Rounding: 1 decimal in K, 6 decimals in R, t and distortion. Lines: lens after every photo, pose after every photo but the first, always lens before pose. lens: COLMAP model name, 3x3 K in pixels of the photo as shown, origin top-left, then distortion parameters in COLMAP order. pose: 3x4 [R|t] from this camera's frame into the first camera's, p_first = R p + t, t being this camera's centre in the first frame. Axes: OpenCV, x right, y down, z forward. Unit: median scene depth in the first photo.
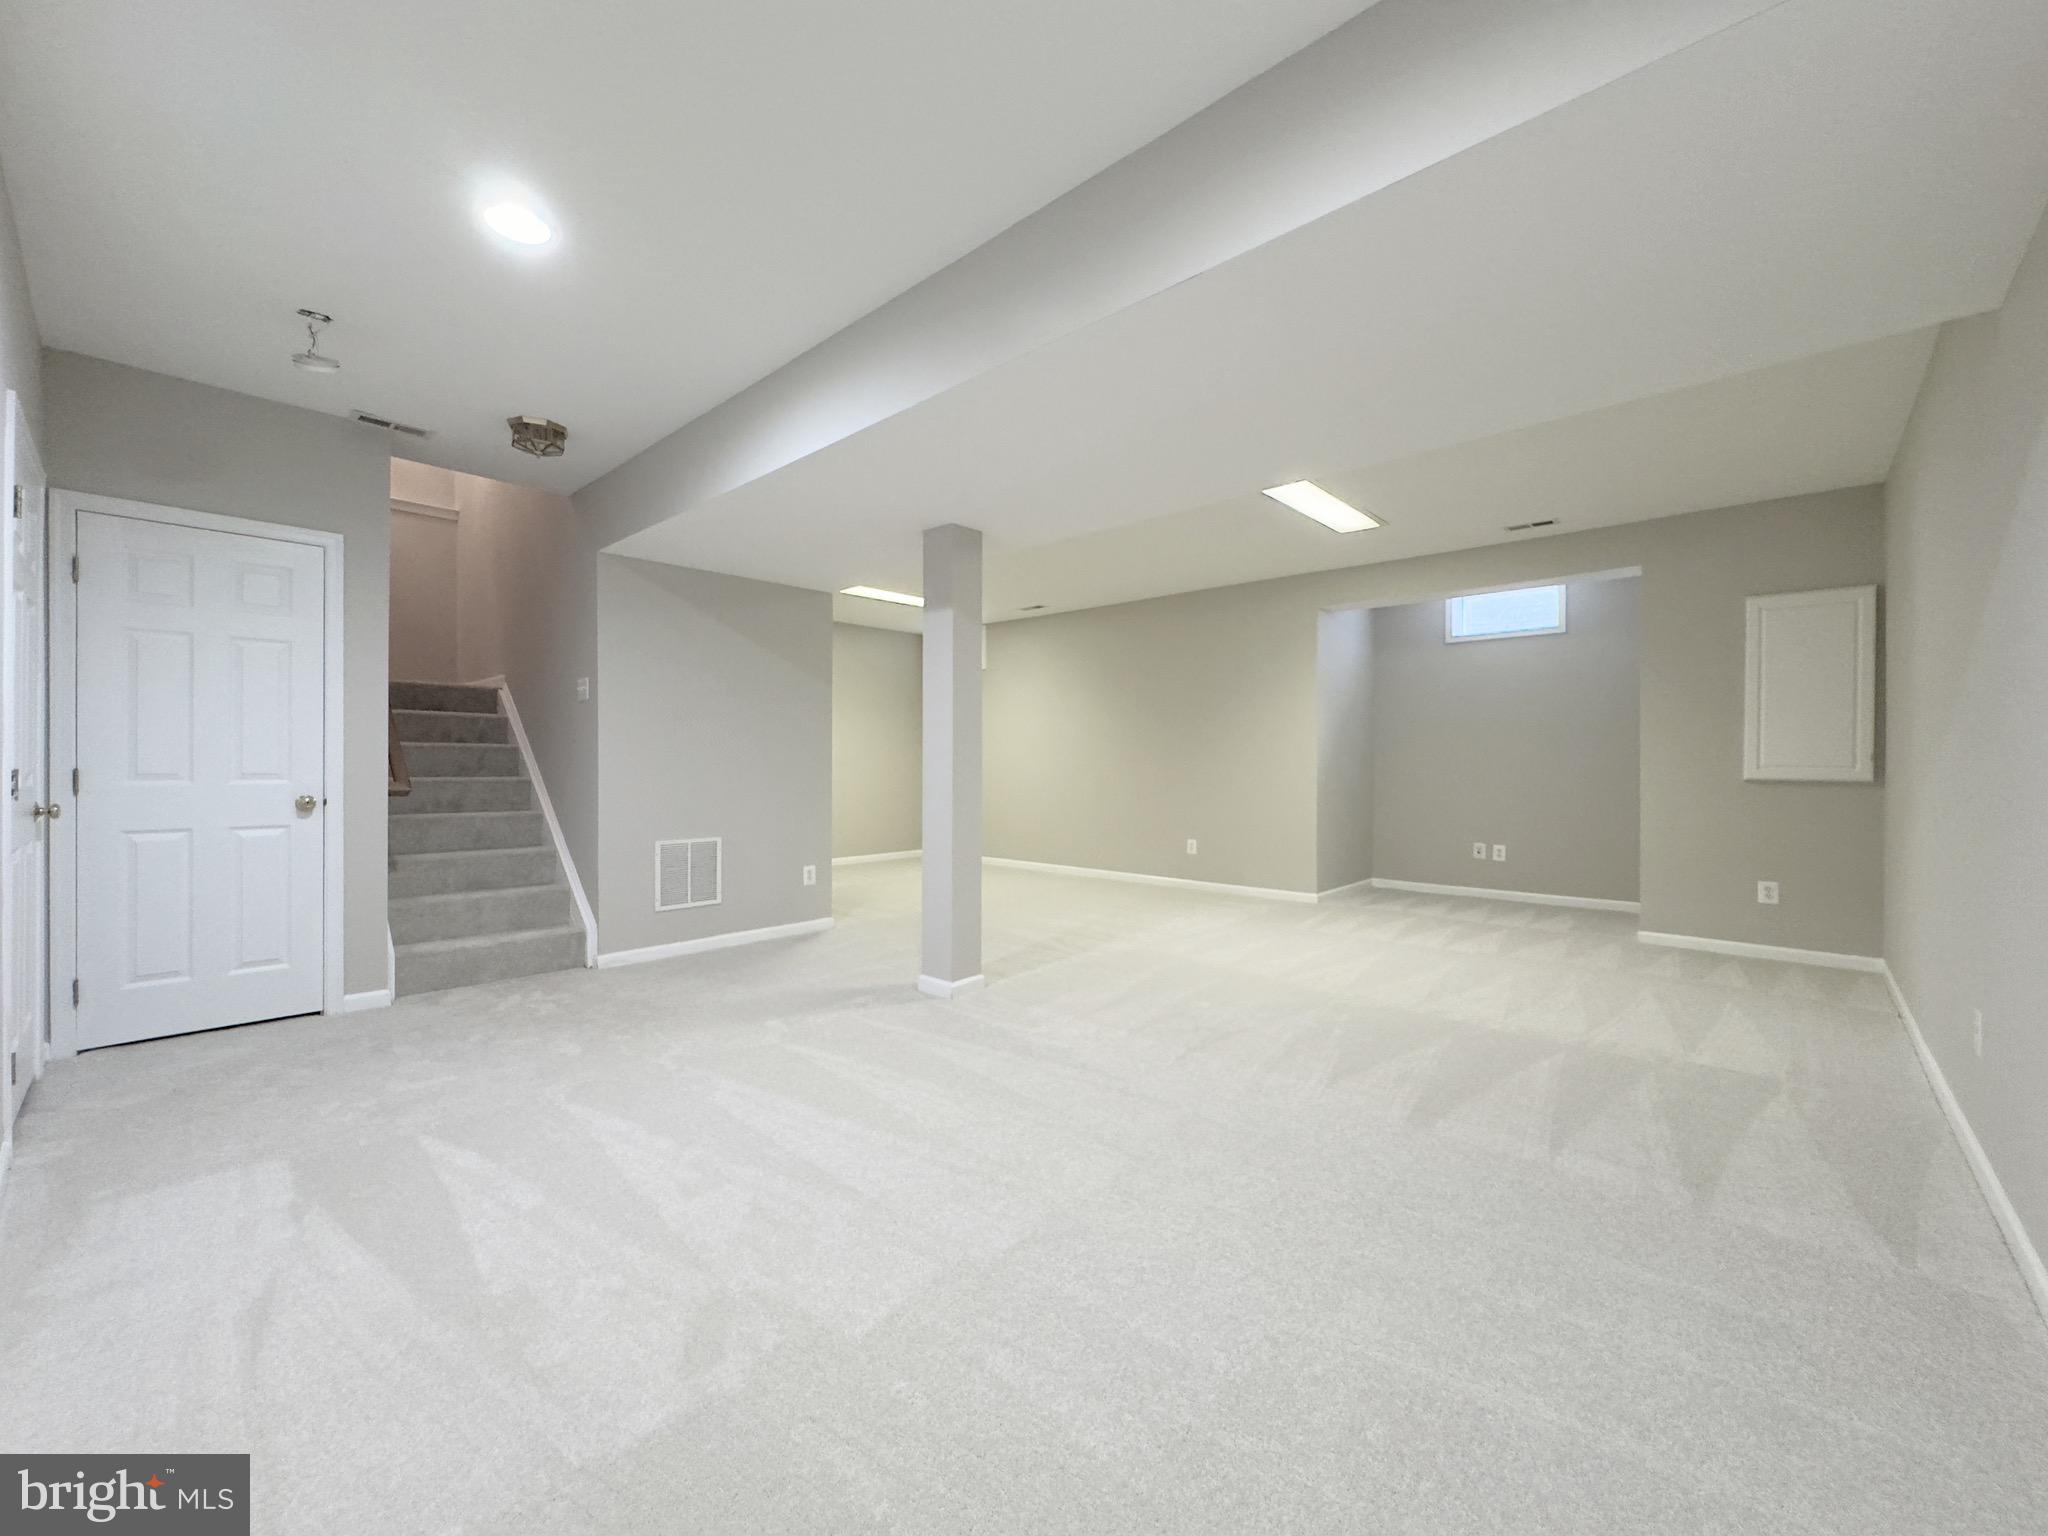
lens RADIAL K [[840.4, 0, 1020.3], [0, 840.4, 768.3], [0, 0, 1]] dist [-0.003329, 0.000058]
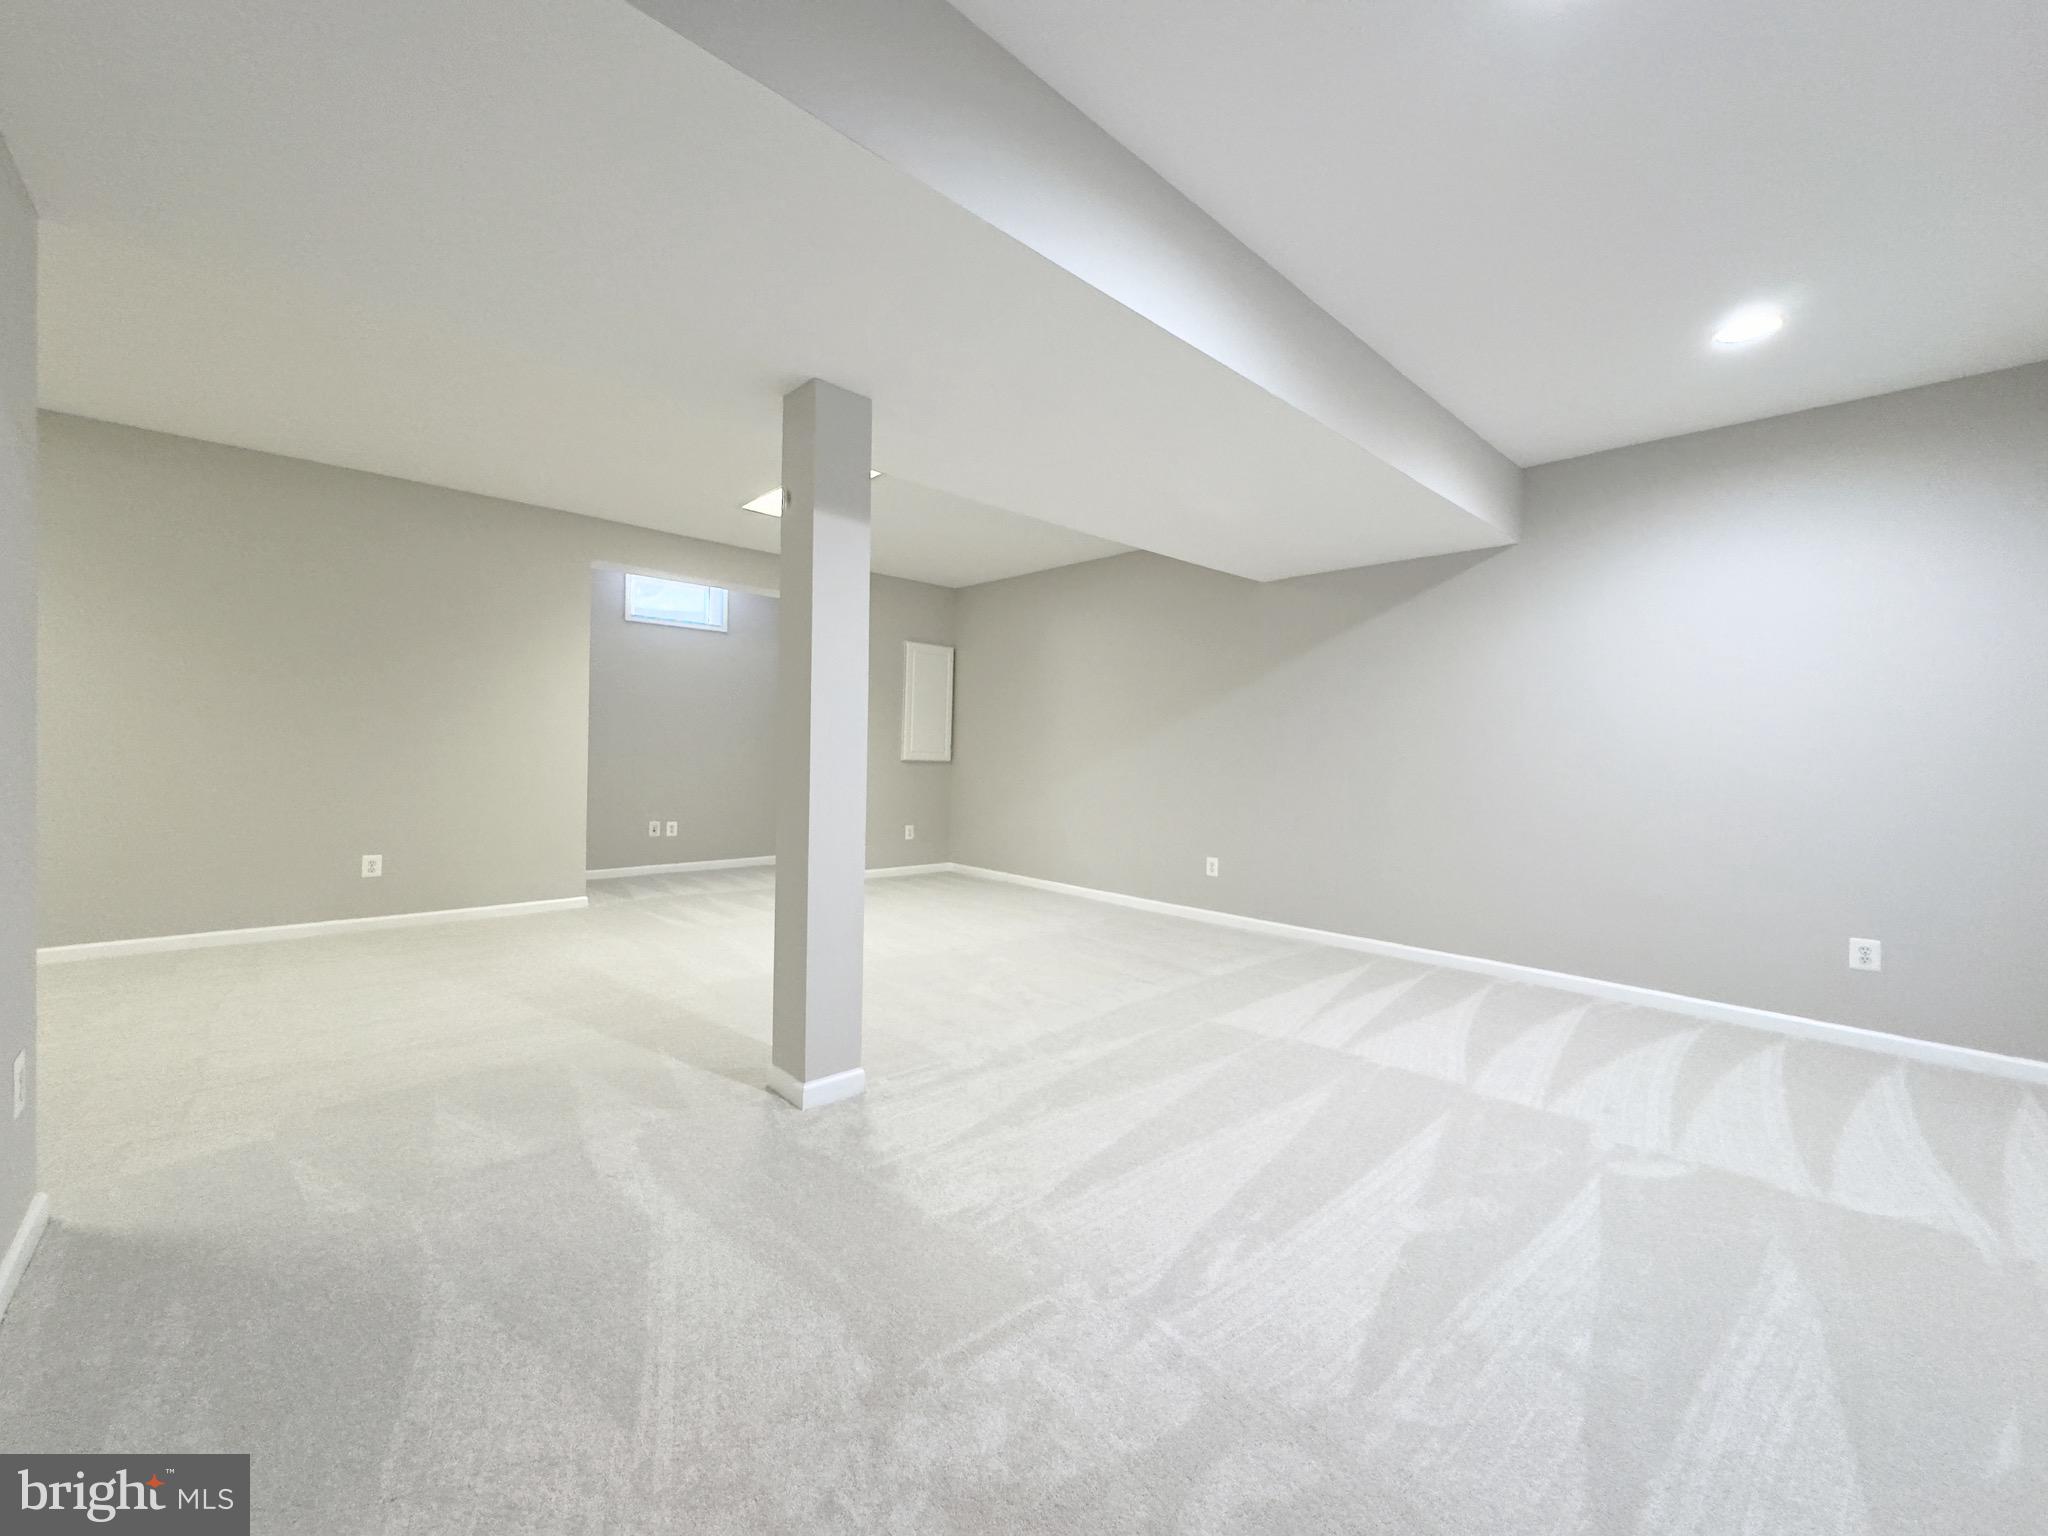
lens RADIAL K [[816.5, 0, 1014.1], [0, 816.5, 765.4], [0, 0, 1]] dist [0.000246, 0.000227]
pose [[0.057004, -0.026585, 0.998020, -0.607845], [-0.018157, 0.999452, 0.027660, -0.022240], [-0.998209, -0.019697, 0.056490, 0.718606]]
